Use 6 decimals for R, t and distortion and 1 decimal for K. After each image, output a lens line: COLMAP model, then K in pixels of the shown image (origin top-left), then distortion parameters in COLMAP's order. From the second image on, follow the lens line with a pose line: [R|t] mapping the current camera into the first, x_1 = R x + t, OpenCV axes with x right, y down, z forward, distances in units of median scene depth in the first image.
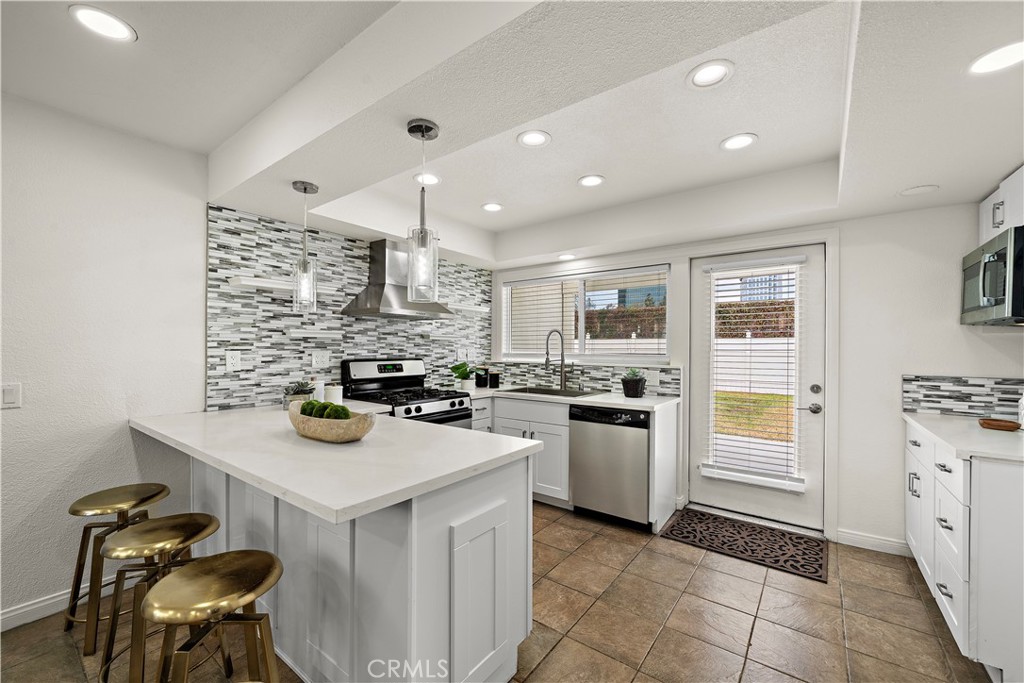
lens RADIAL K [[405.1, 0, 511.9], [0, 405.1, 348.1], [0, 0, 1]] dist [-0.001037, -0.000041]
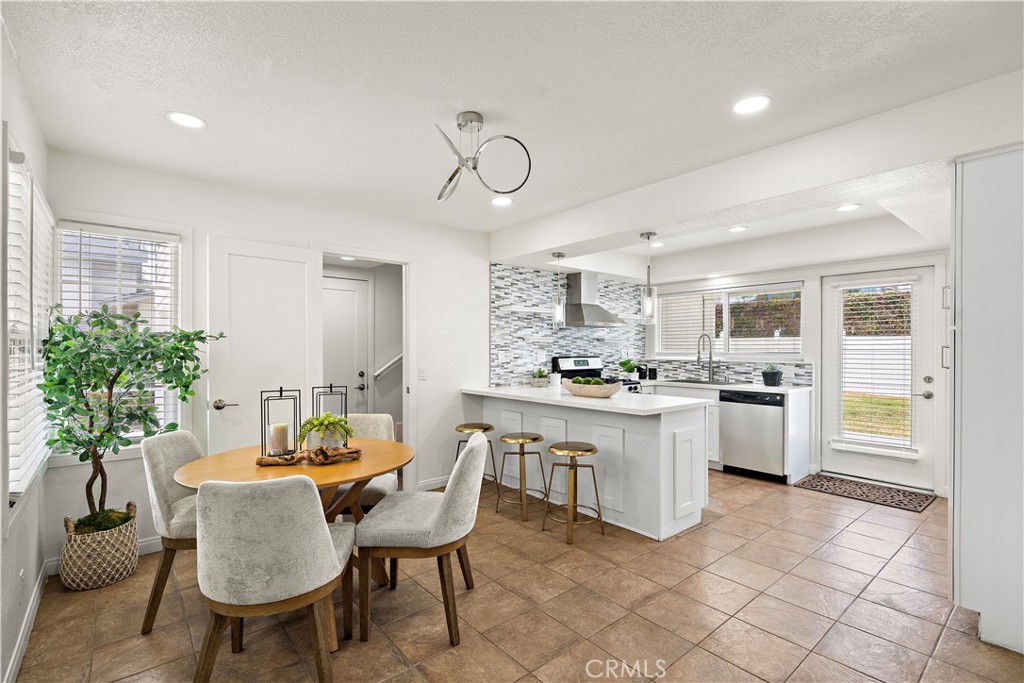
lens RADIAL K [[463.9, 0, 514.1], [0, 463.9, 347.8], [0, 0, 1]] dist [0.000459, -0.000142]
pose [[0.974426, -0.003723, -0.224678, -0.166013], [0.003310, 0.999992, -0.002217, -0.000263], [0.224685, 0.001417, 0.974430, -0.617574]]
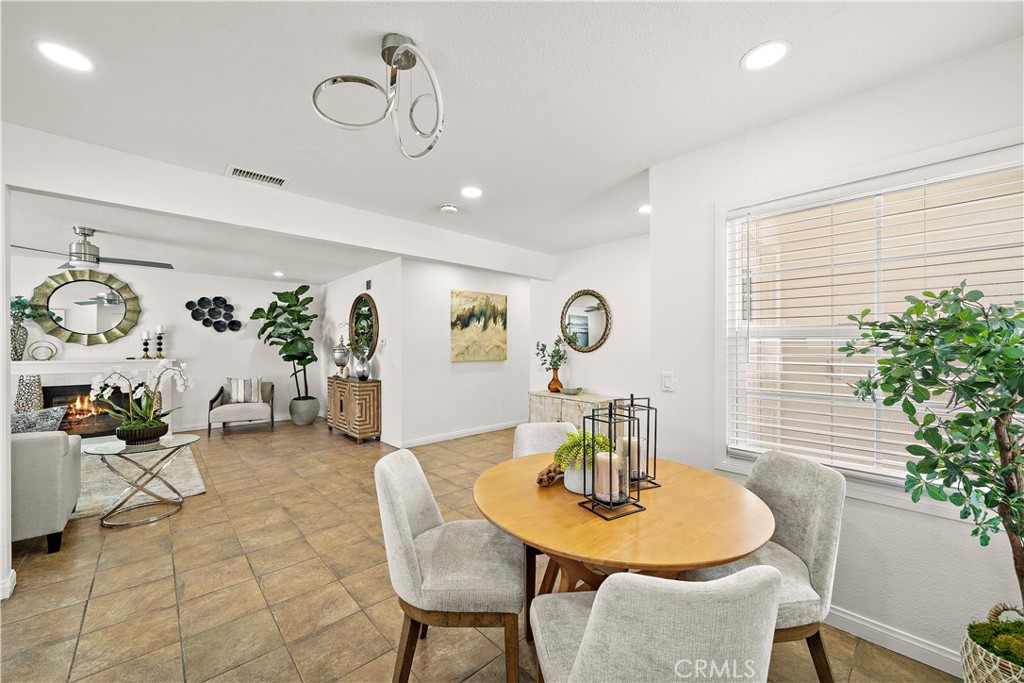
lens RADIAL K [[390.9, 0, 509.4], [0, 390.9, 346.0], [0, 0, 1]] dist [-0.002773, -0.000209]
pose [[-0.982104, -0.005593, 0.188255, -0.591756], [-0.005553, 0.999984, 0.000742, -0.003467], [-0.188256, -0.000316, -0.982120, 0.450820]]
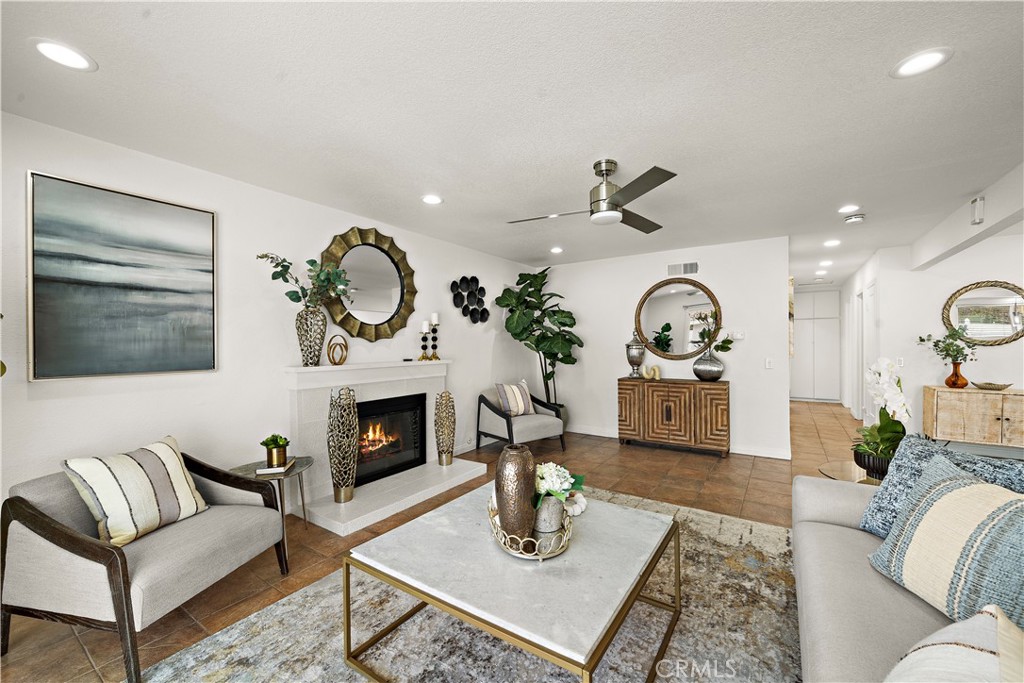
lens RADIAL K [[404.4, 0, 512.0], [0, 404.4, 341.5], [0, 0, 1]] dist [-0.000630, -0.000051]
pose [[-0.998581, 0.000515, -0.053248, 1.061290], [0.000515, 1.000000, 0.000007, 0.004680], [0.053248, -0.000021, -0.998581, 0.339652]]
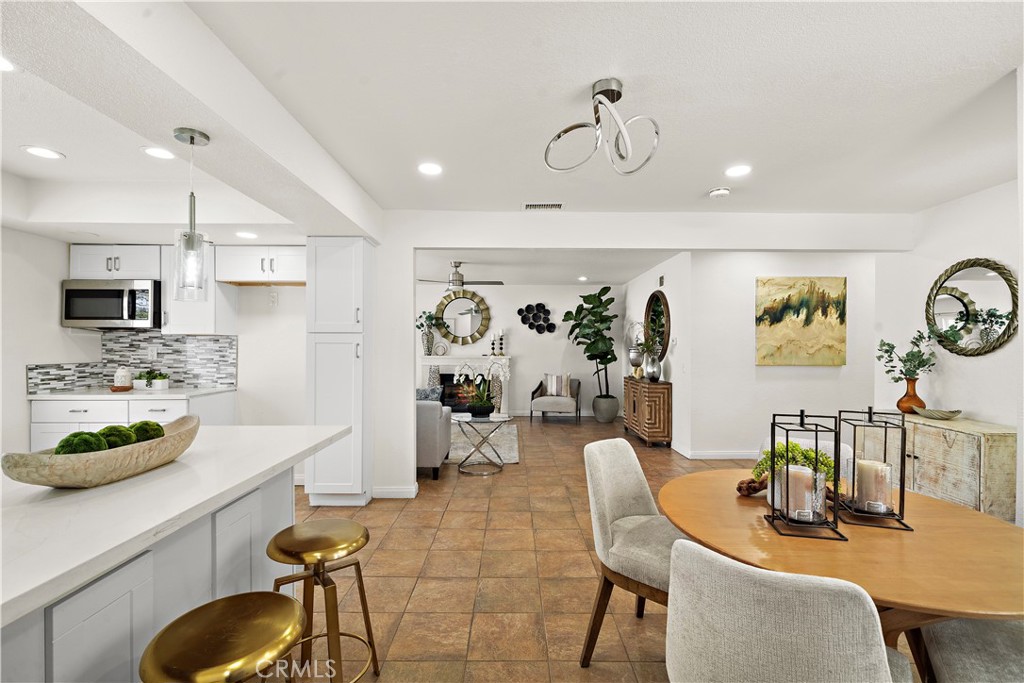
lens RADIAL K [[451.0, 0, 513.7], [0, 451.0, 348.3], [0, 0, 1]] dist [0.000778, 0.000100]
pose [[-0.599991, -0.010936, 0.799932, -0.787945], [-0.004785, 0.999938, 0.010082, -0.004701], [-0.799992, 0.002222, -0.600006, 0.493314]]
